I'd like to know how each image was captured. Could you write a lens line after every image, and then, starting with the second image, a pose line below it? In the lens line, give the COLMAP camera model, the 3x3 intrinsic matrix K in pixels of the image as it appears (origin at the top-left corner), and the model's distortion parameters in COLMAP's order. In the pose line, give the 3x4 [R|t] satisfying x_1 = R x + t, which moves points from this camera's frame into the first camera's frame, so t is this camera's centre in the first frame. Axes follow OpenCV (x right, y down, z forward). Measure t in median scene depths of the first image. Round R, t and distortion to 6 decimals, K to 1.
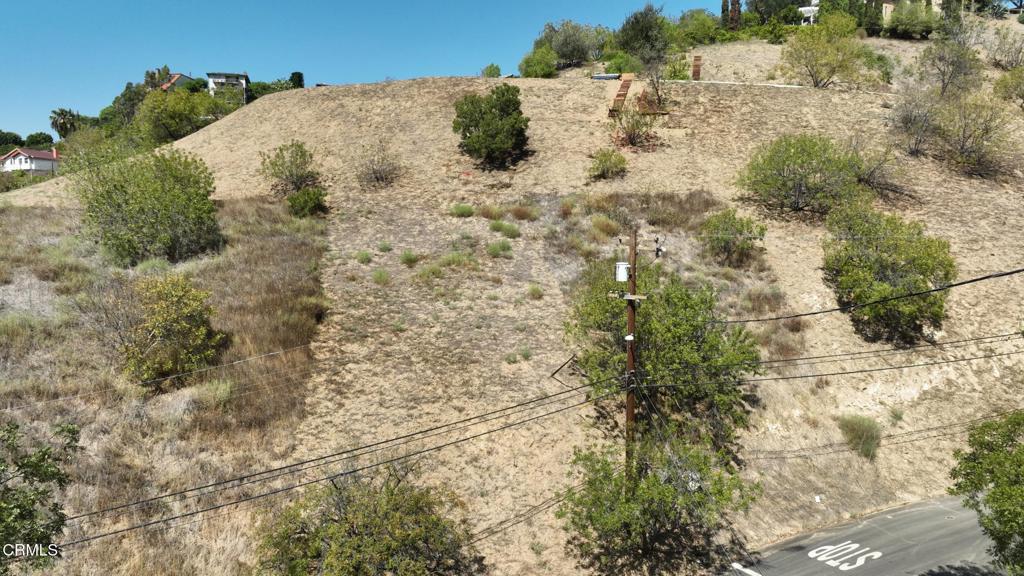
lens RADIAL K [[730.1, 0, 510.1], [0, 730.1, 287.4], [0, 0, 1]] dist [0.004508, 0.019425]
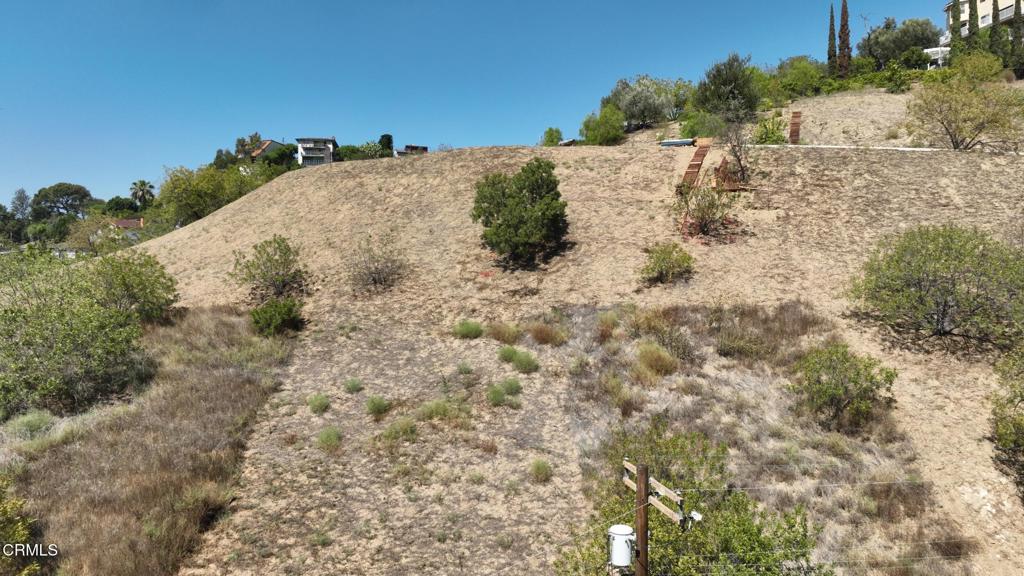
lens RADIAL K [[730.1, 0, 512.5], [0, 730.1, 288.5], [0, 0, 1]] dist [0.004508, 0.019425]
pose [[0.990771, 0.000374, -0.135545, 0.077389], [-0.009538, 0.997710, -0.066962, -0.090323], [0.135209, 0.067637, 0.988506, 0.235358]]
